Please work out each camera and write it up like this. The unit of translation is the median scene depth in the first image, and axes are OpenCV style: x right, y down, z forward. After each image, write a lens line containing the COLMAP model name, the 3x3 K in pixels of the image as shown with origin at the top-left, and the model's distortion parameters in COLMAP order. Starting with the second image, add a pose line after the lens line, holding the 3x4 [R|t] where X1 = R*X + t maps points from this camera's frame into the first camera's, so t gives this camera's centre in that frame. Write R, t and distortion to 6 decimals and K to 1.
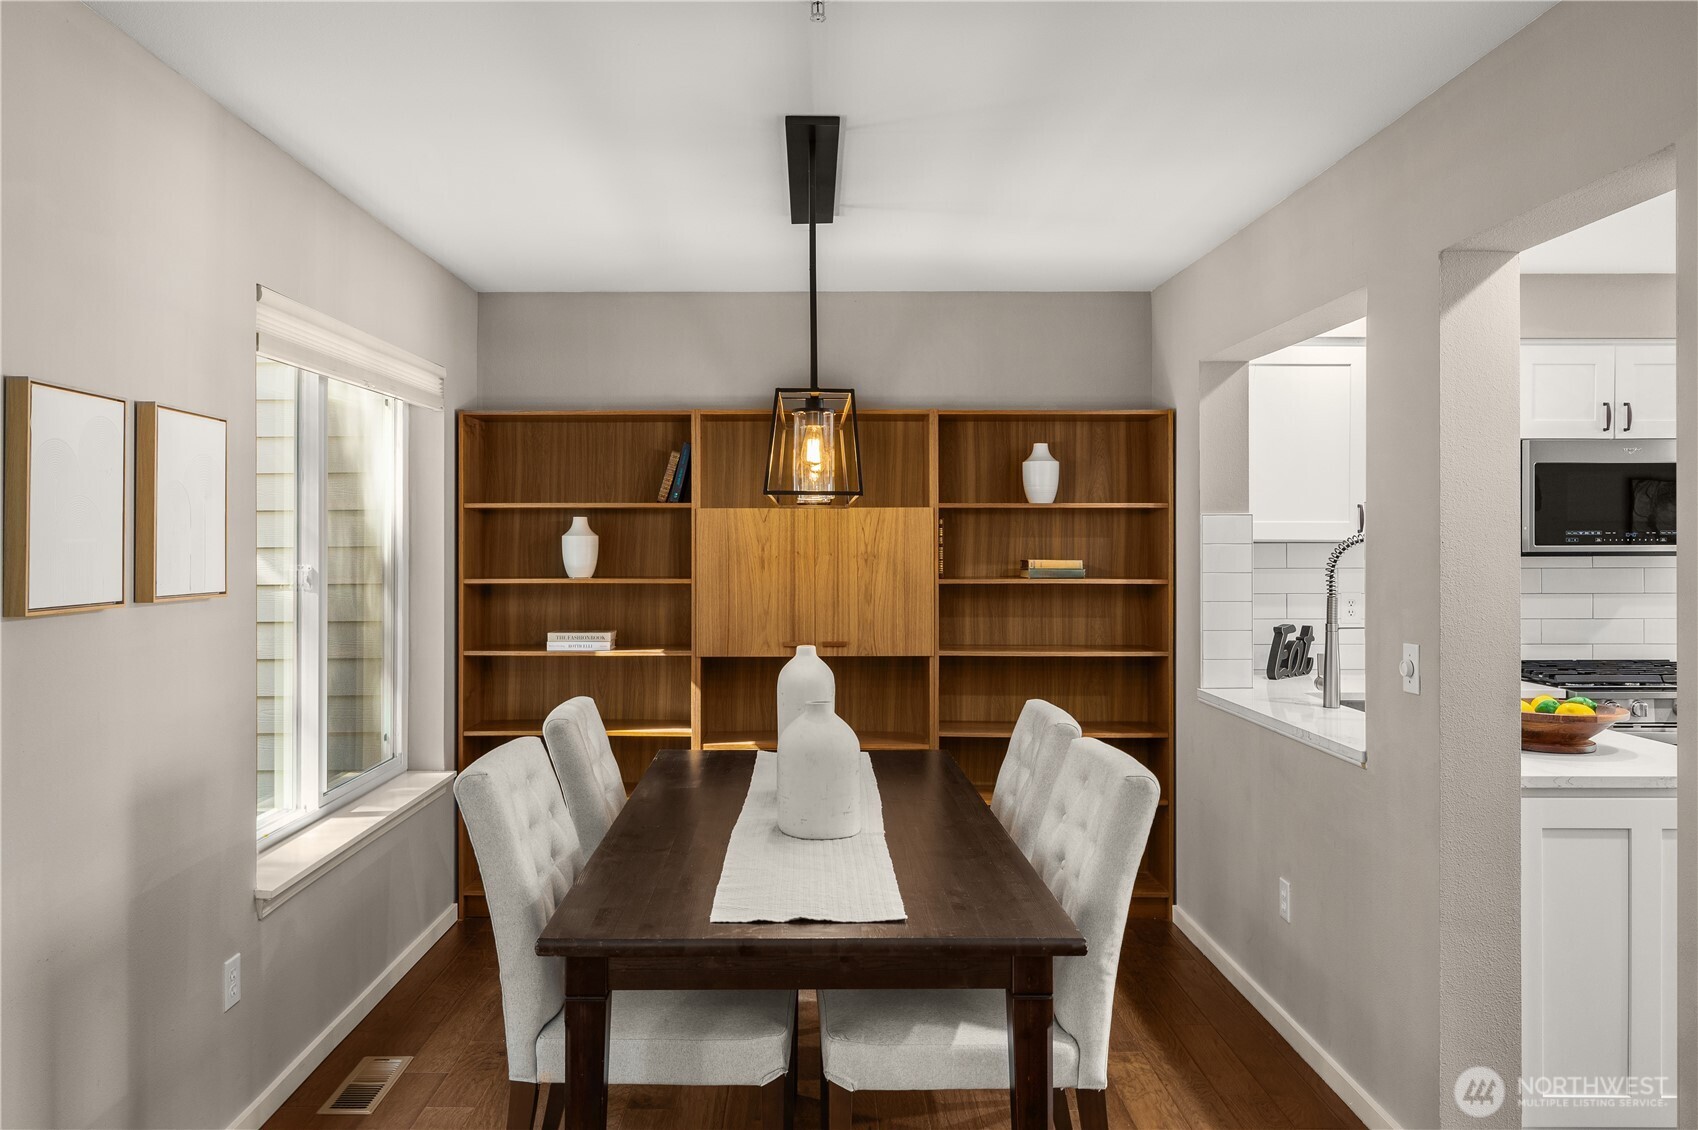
lens RADIAL K [[1079.8, 0, 848.1], [0, 1079.8, 532.0], [0, 0, 1]] dist [-0.002688, -0.000558]
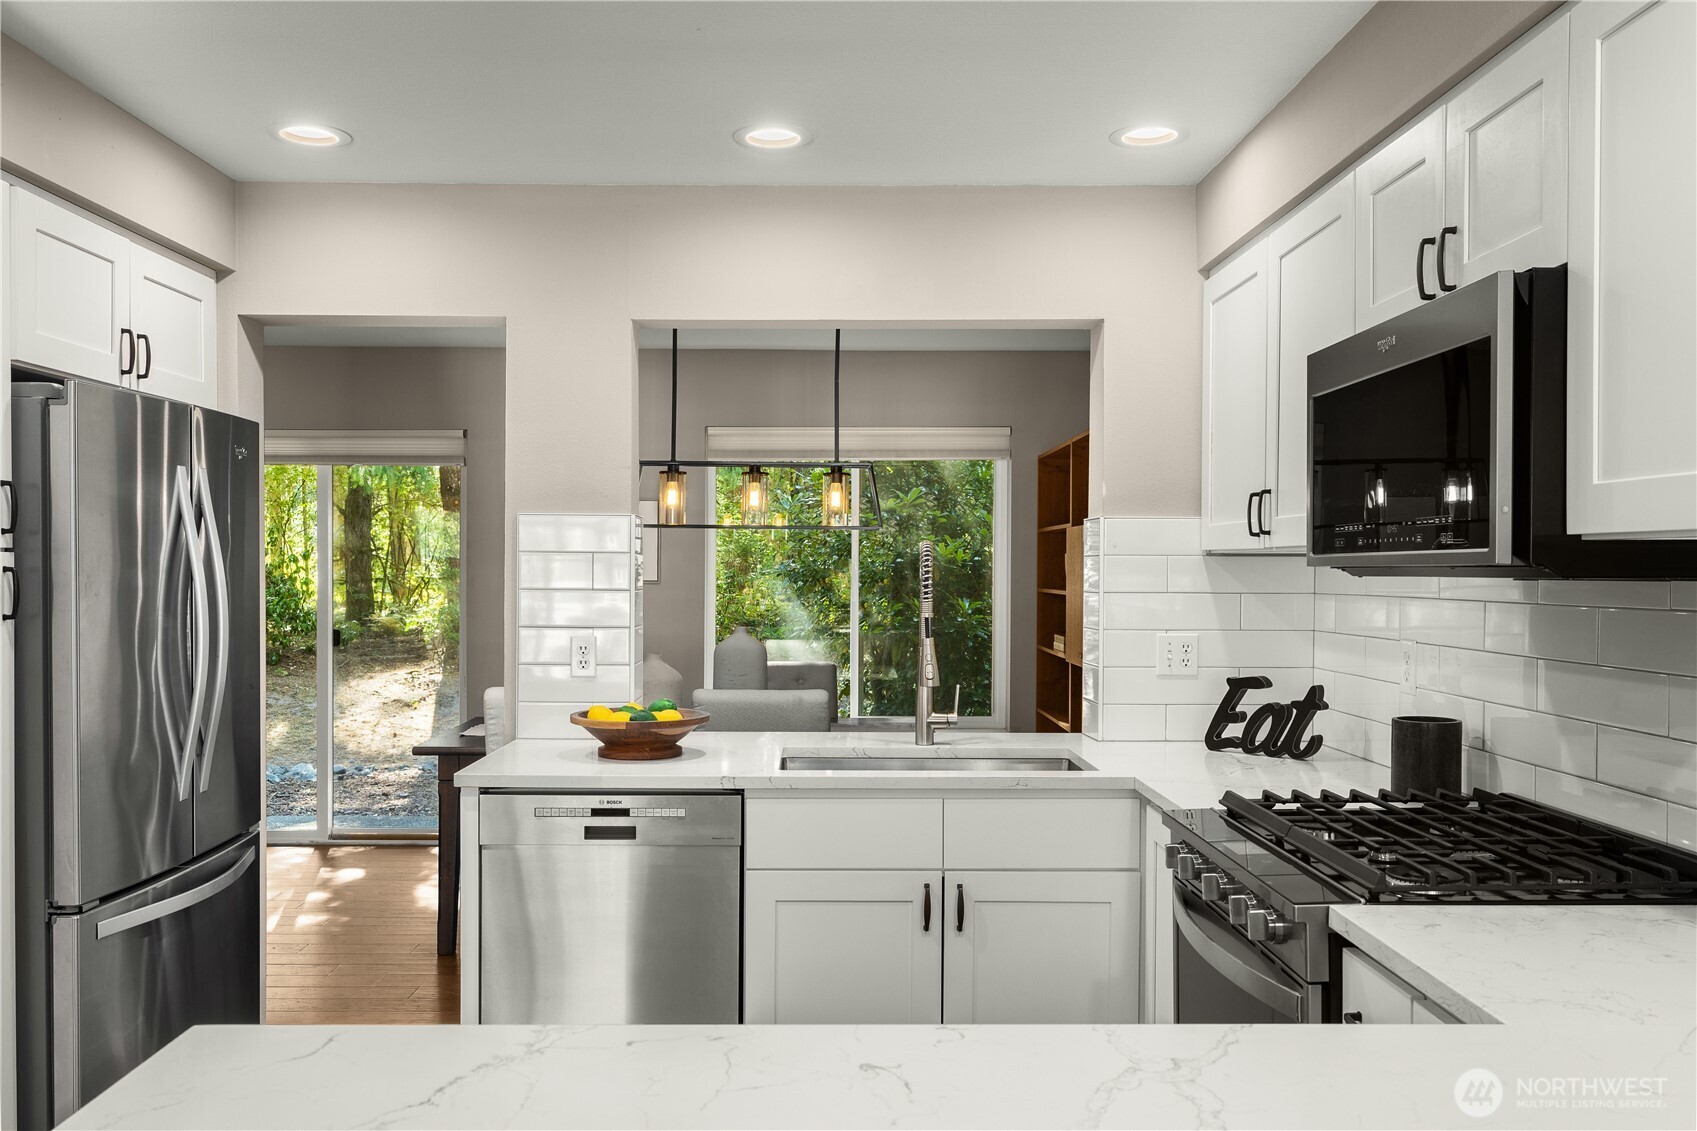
lens RADIAL K [[1378.4, 0, 846.4], [0, 1378.4, 587.4], [0, 0, 1]] dist [0.001824, 0.001901]
pose [[0.019830, 0.014363, -0.999700, 1.280277], [0.010562, 0.999838, 0.014574, 0.016044], [0.999748, -0.010848, 0.019675, 0.744062]]
